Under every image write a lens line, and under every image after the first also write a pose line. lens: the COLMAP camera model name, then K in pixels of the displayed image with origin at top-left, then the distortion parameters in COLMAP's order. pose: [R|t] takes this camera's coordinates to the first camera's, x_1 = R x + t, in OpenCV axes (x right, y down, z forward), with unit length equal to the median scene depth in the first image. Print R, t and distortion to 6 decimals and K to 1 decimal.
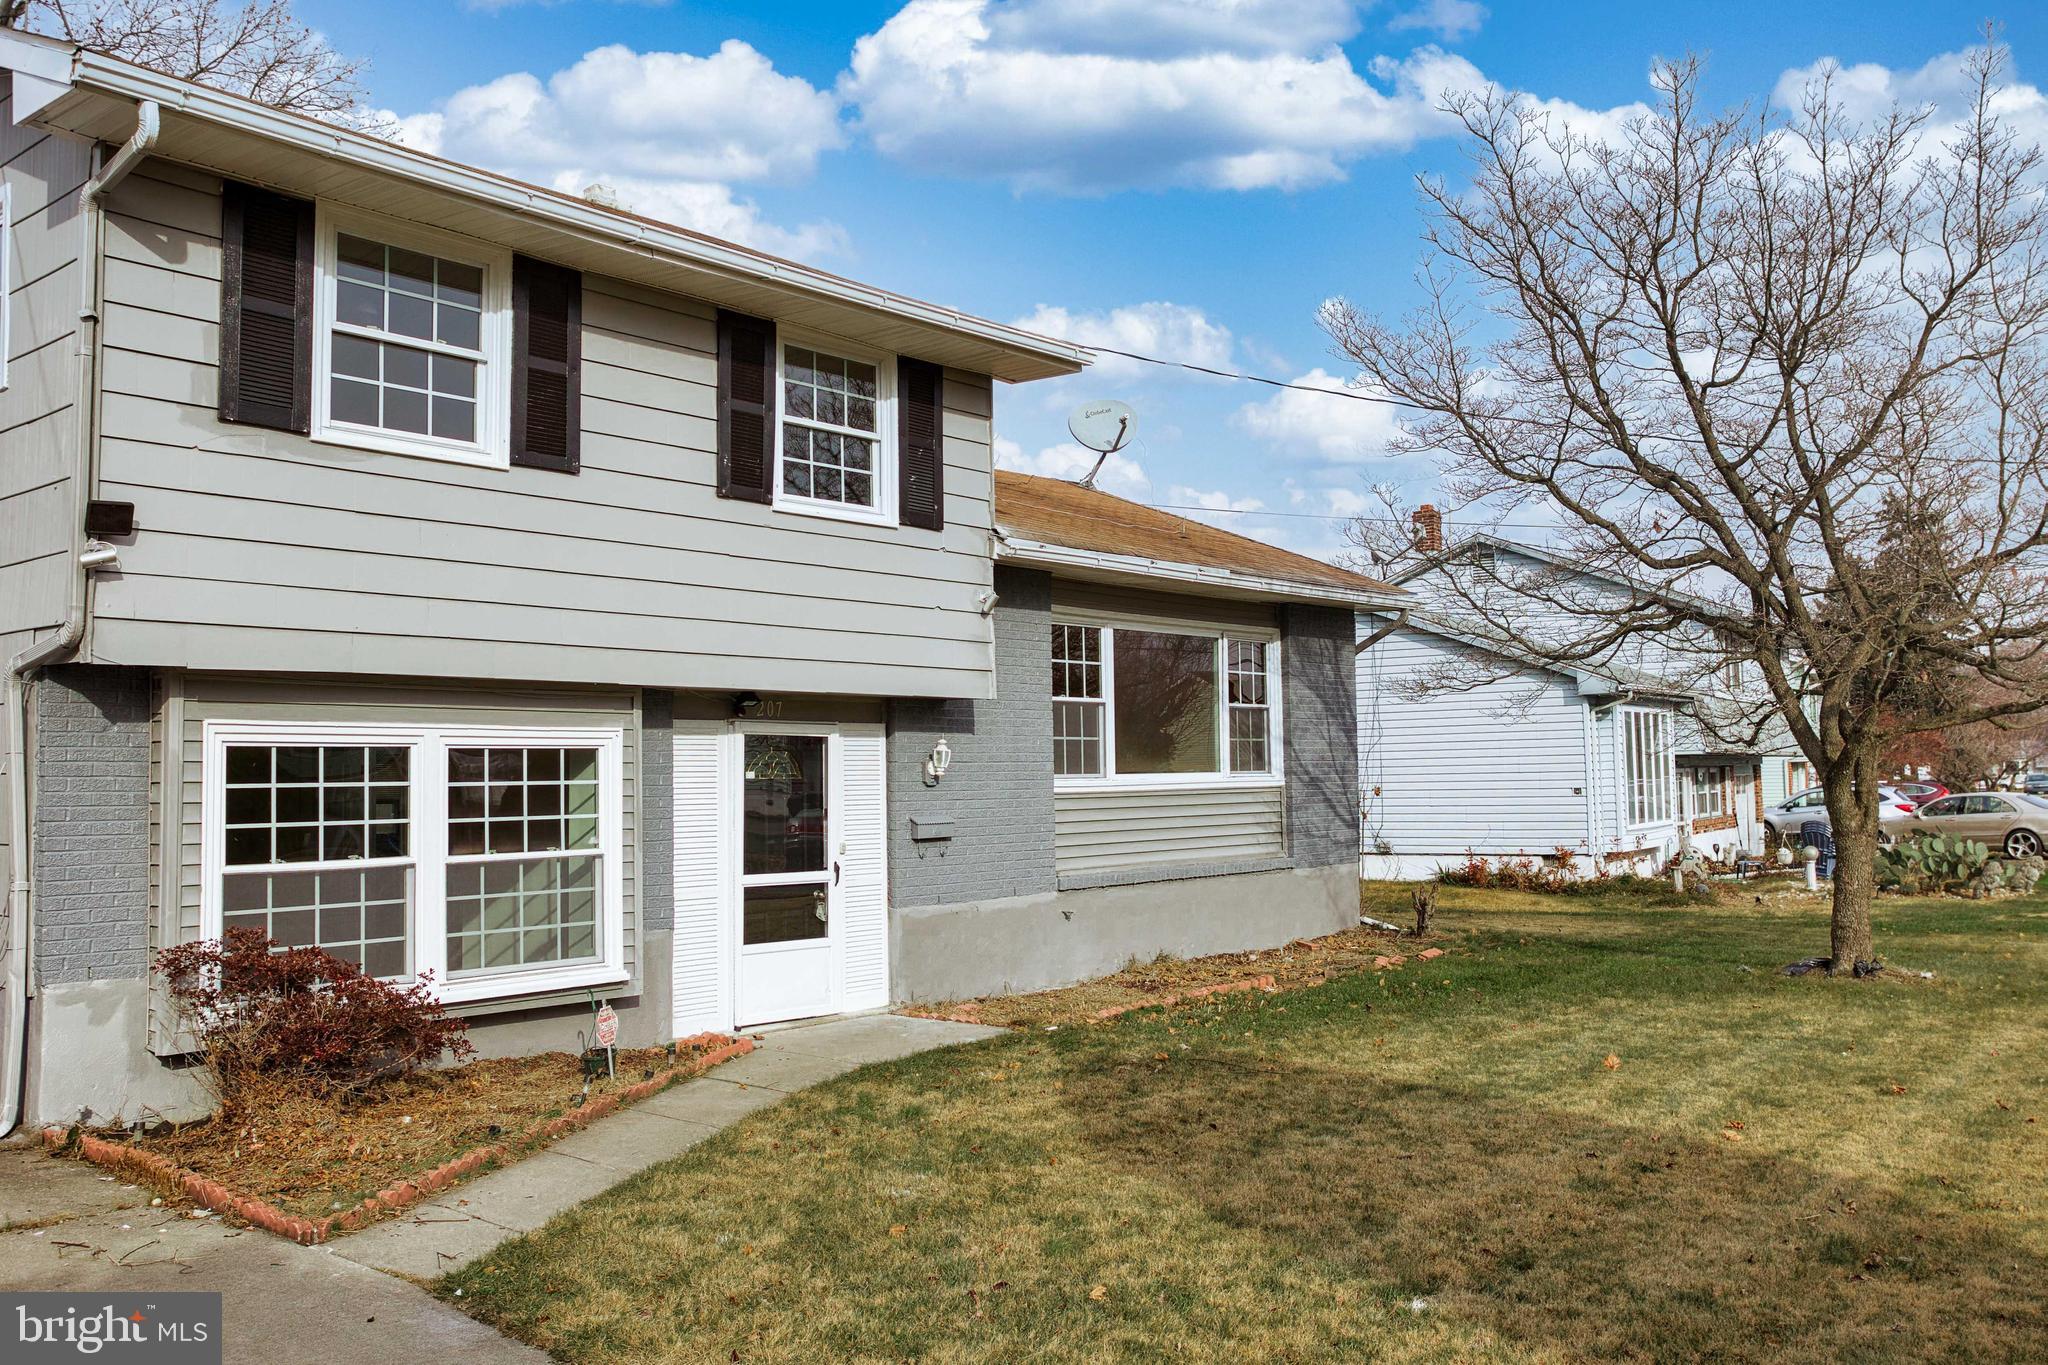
lens RADIAL K [[1647.5, 0, 1067.4], [0, 1647.5, 693.4], [0, 0, 1]] dist [0.007260, 0.004476]
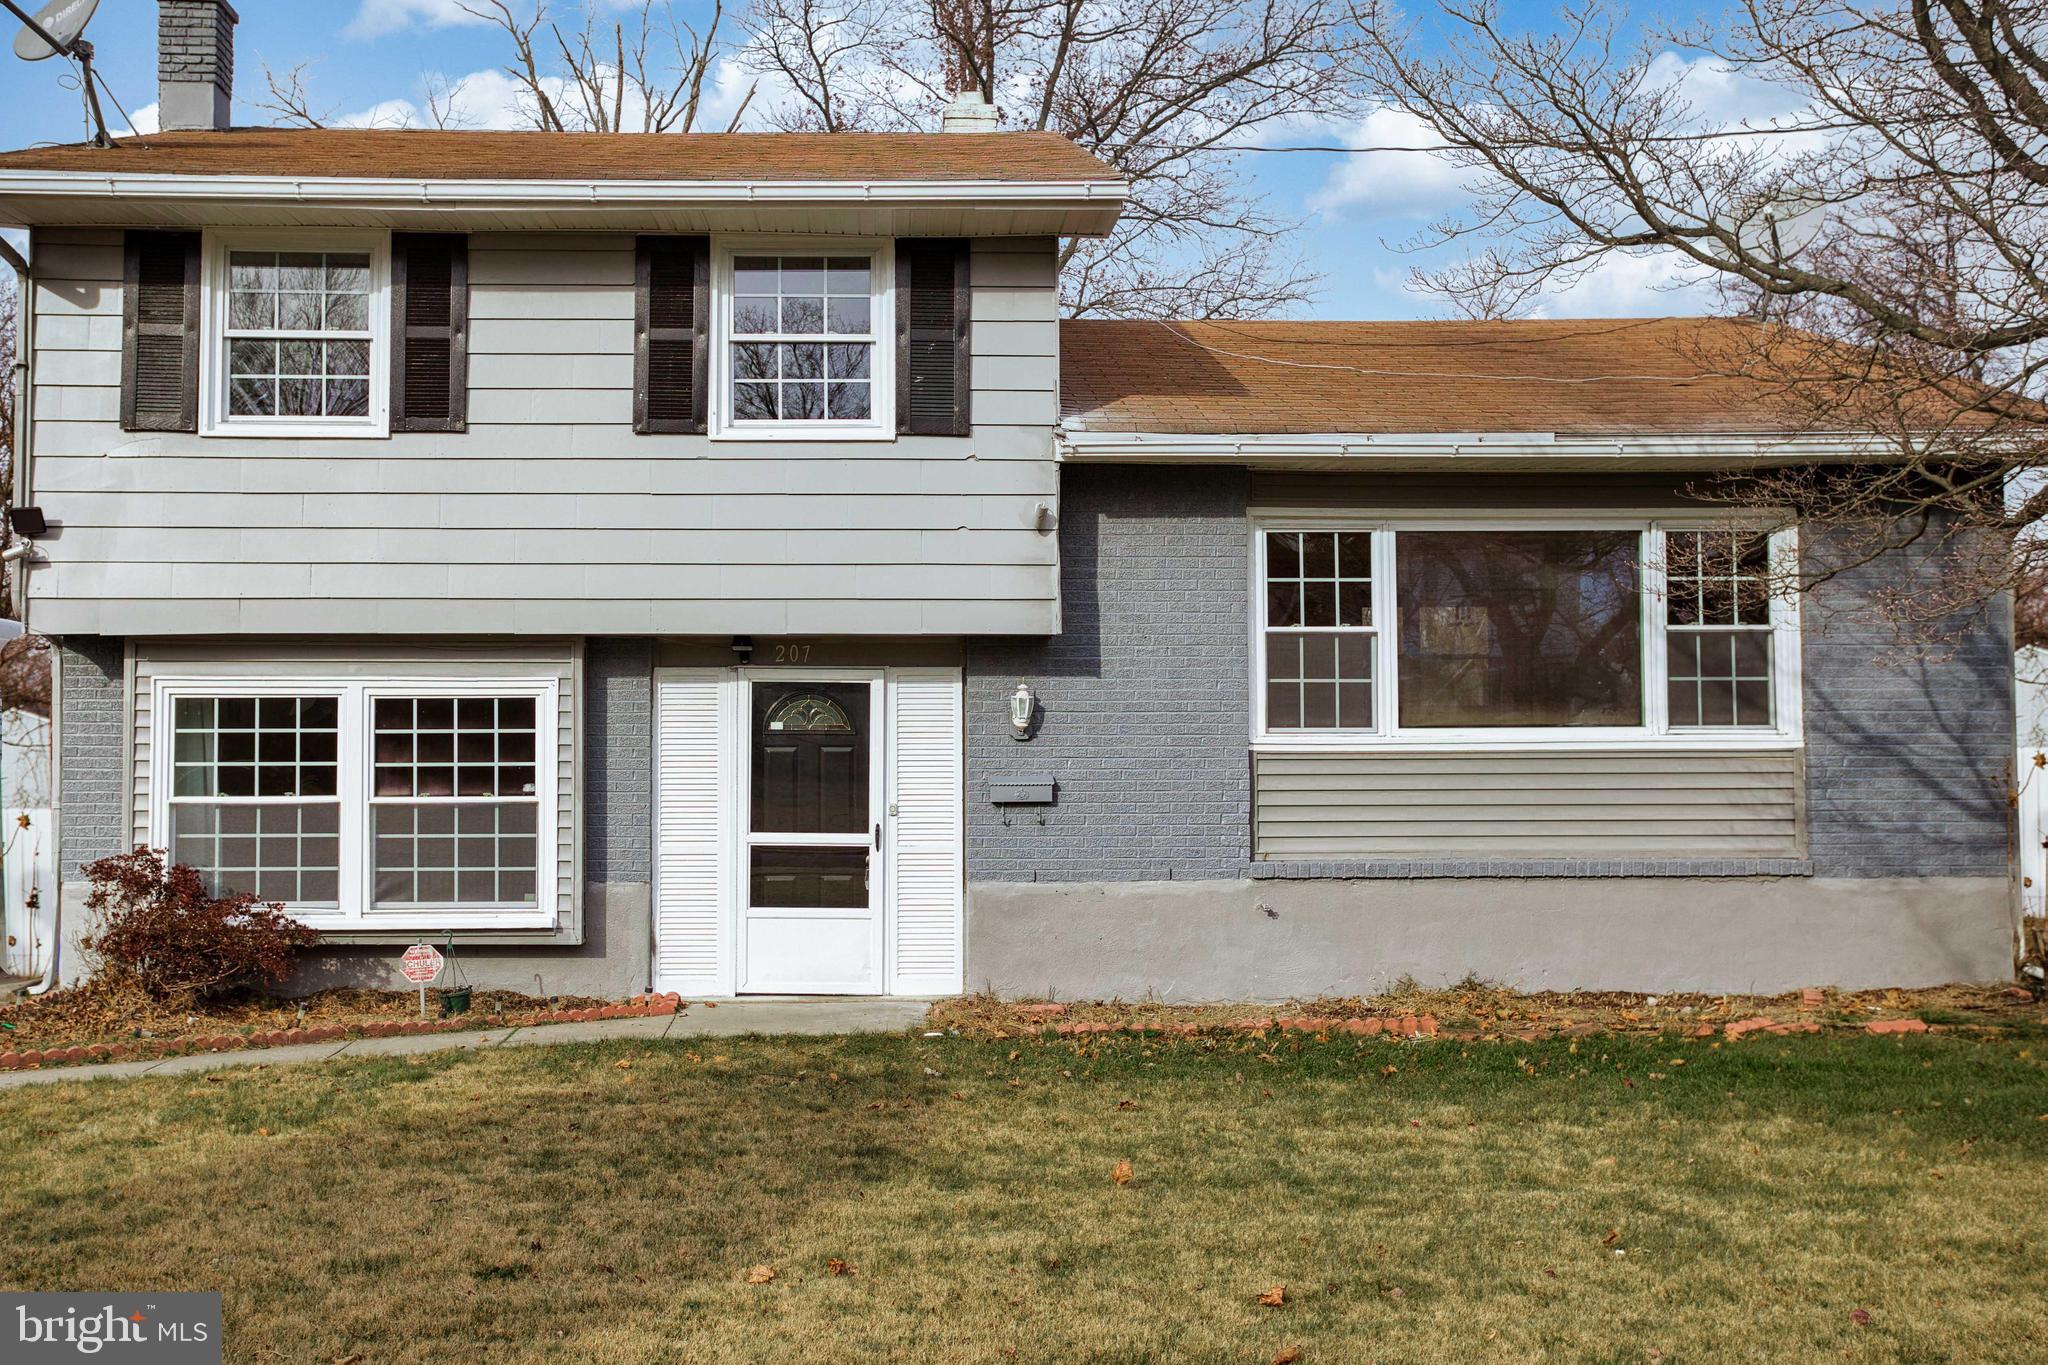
lens RADIAL K [[1908.6, 0, 1023.9], [0, 1908.6, 688.9], [0, 0, 1]] dist [0.021215, 0.000000]
pose [[0.668563, -0.011081, -0.743573, 0.752088], [0.030514, 0.999456, 0.012541, 0.021256], [0.743029, -0.031074, 0.668537, 0.415389]]
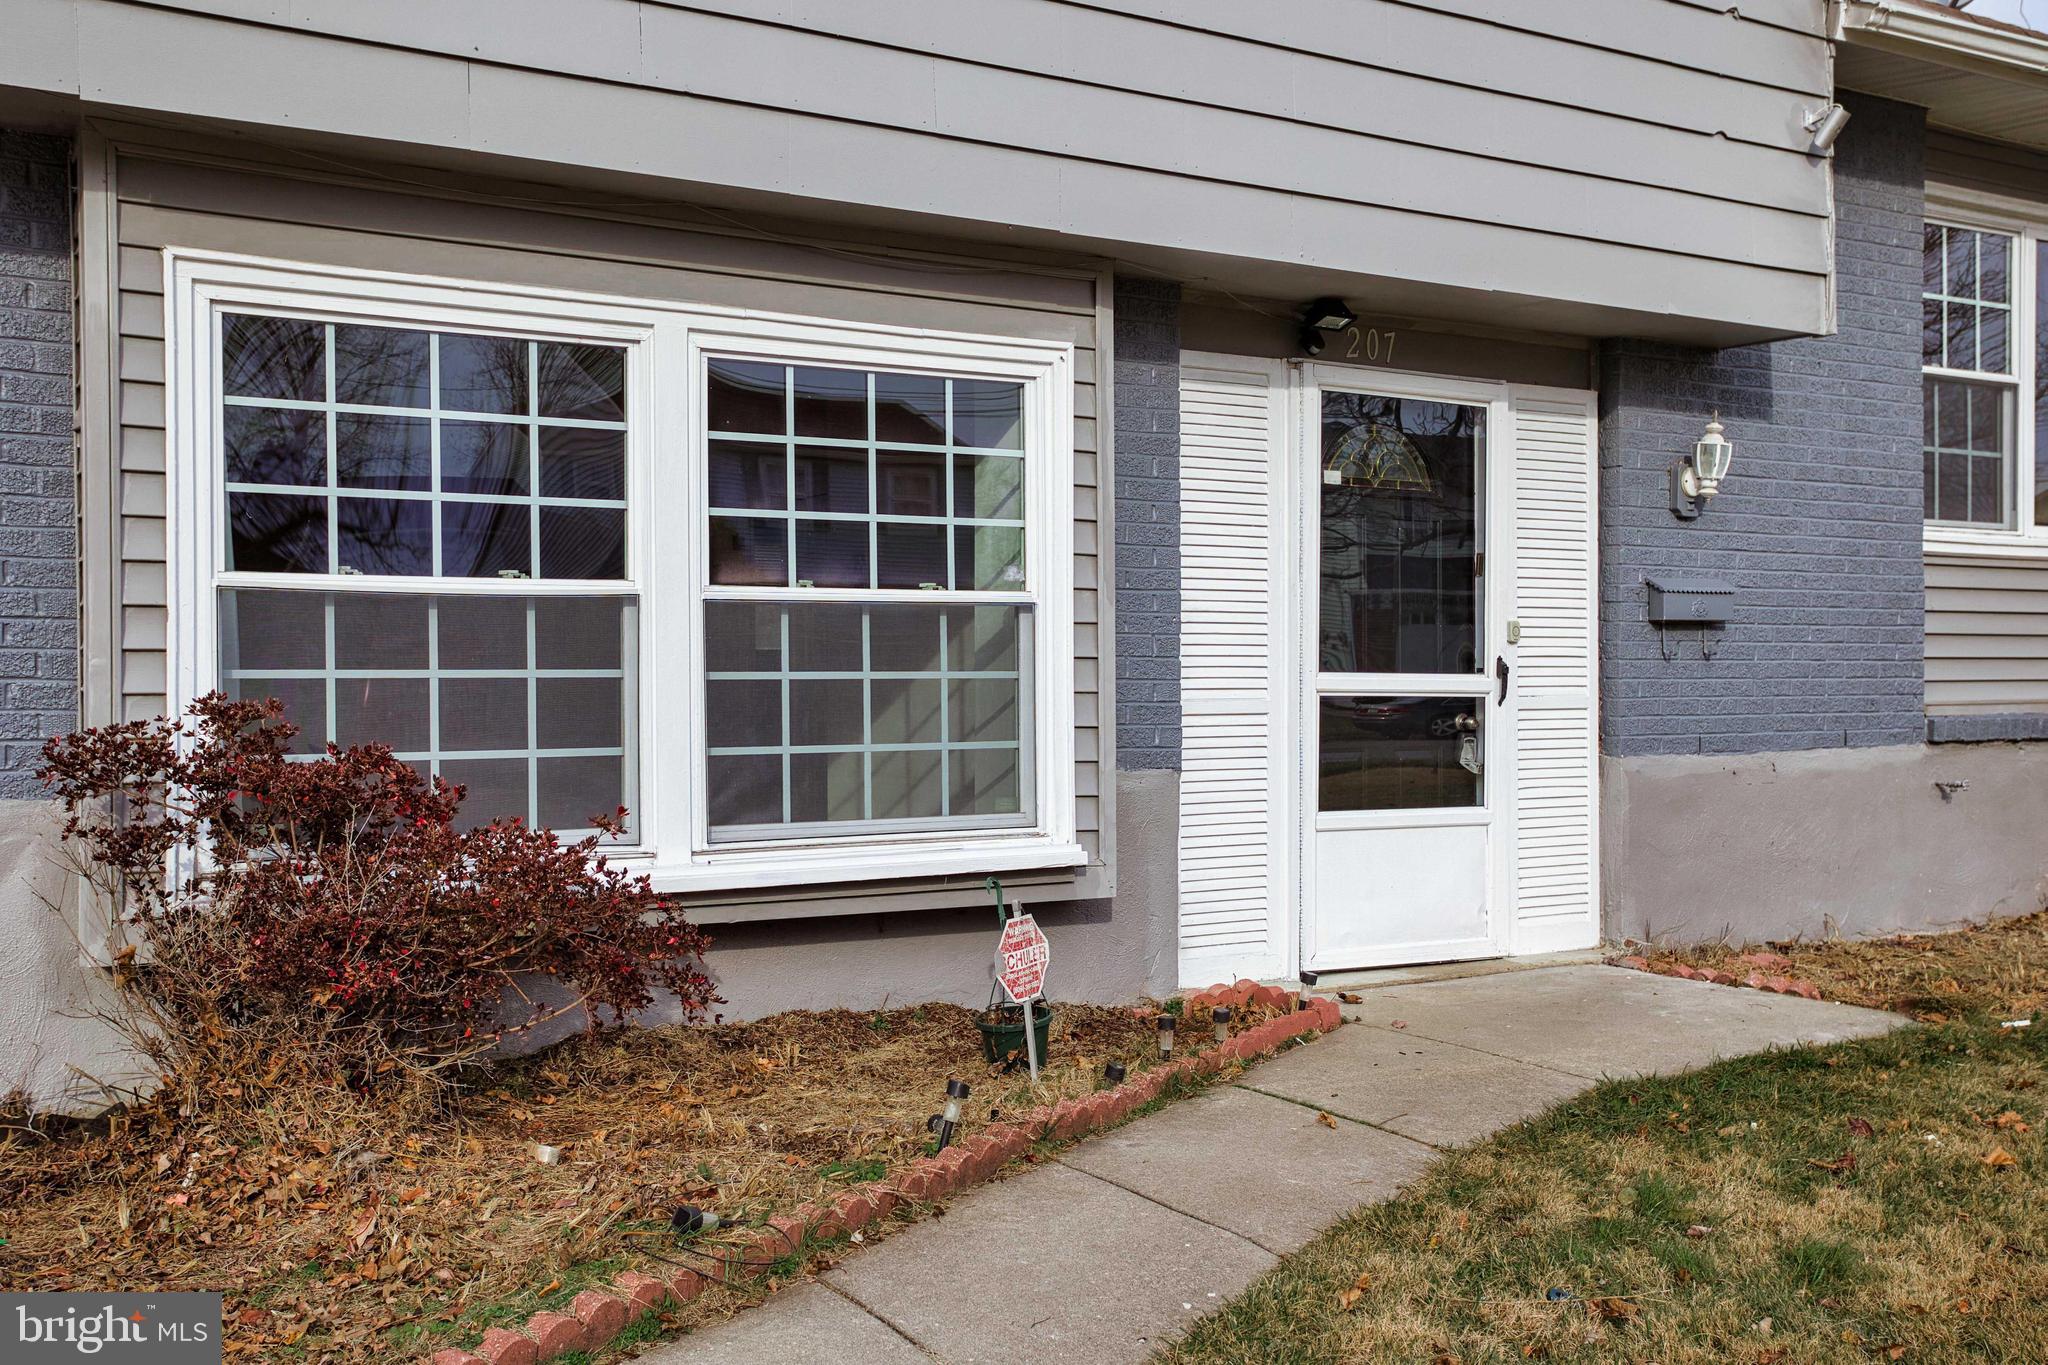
lens RADIAL K [[1956.6, 0, 1030.1], [0, 1956.6, 678.1], [0, 0, 1]] dist [0.015985, 0.000000]
pose [[0.945864, 0.012806, -0.324310, -0.091733], [0.005536, 0.998440, 0.055569, 0.082930], [0.324516, -0.054356, 0.944317, 0.434146]]
